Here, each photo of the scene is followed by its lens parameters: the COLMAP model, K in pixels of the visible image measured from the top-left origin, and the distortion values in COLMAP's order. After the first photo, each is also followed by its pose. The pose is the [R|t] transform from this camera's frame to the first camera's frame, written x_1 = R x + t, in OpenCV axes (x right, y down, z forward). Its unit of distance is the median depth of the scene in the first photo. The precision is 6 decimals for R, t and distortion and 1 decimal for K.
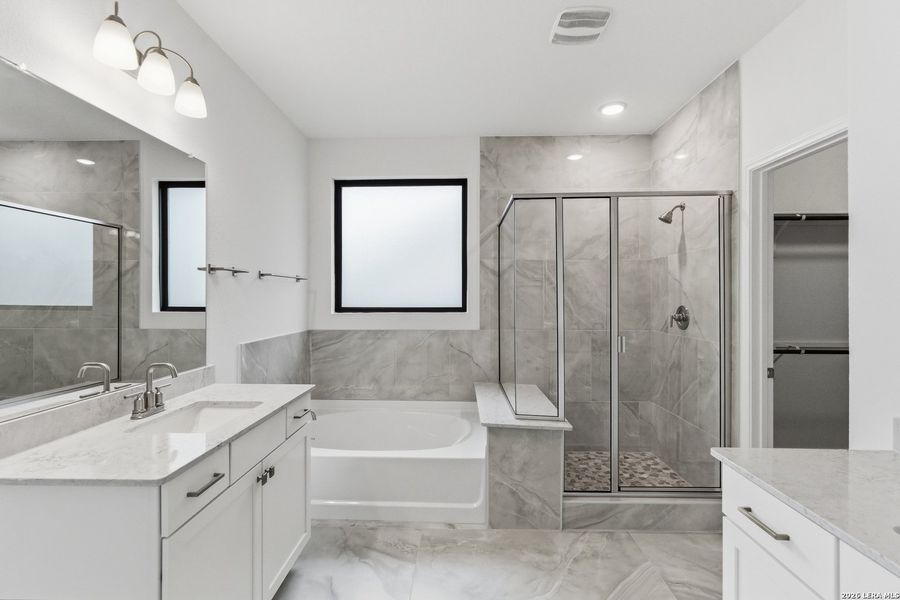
lens RADIAL K [[409.9, 0, 446.2], [0, 409.9, 298.9], [0, 0, 1]] dist [-0.002835, 0.000787]
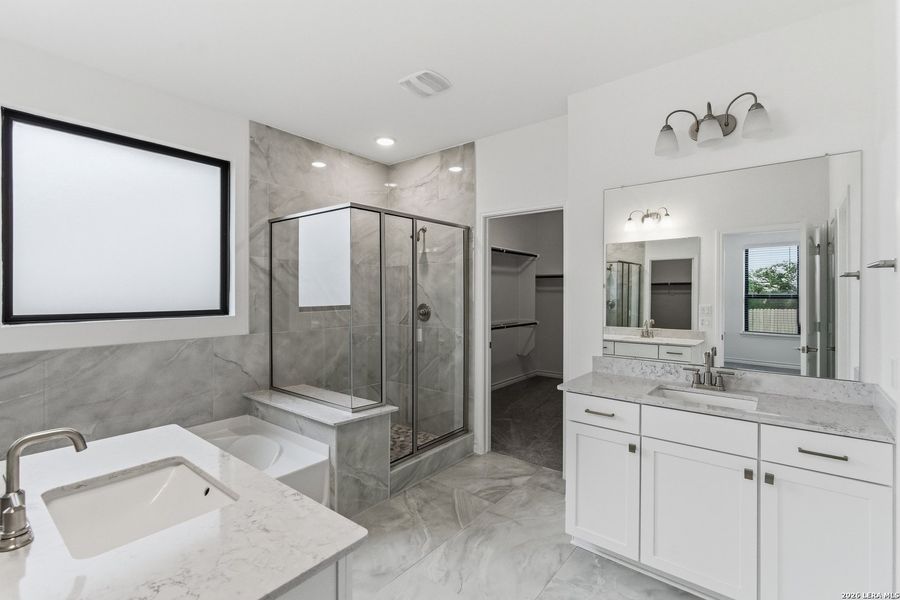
lens RADIAL K [[409.9, 0, 445.4], [0, 409.9, 295.3], [0, 0, 1]] dist [-0.002835, 0.000787]
pose [[0.602667, -0.003803, 0.797984, -0.465141], [0.001527, 0.999992, 0.003613, -0.015448], [-0.797991, -0.000959, 0.602668, 0.139086]]
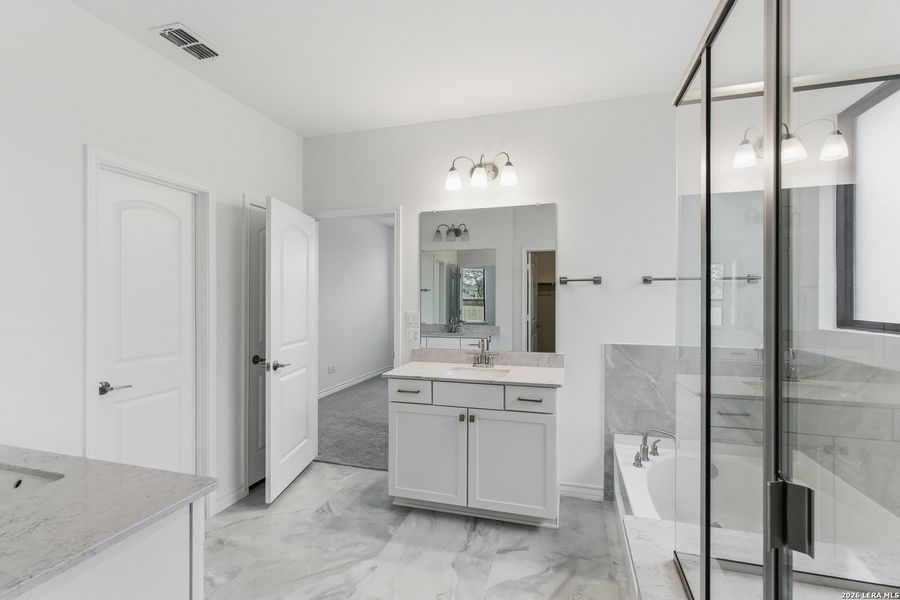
lens RADIAL K [[409.9, 0, 450.5], [0, 409.9, 302.4], [0, 0, 1]] dist [-0.002835, 0.000787]
pose [[-0.258361, -0.000161, -0.966048, 0.610178], [-0.001400, 0.999999, 0.000208, -0.002930], [0.966047, 0.001406, -0.258361, 0.763366]]
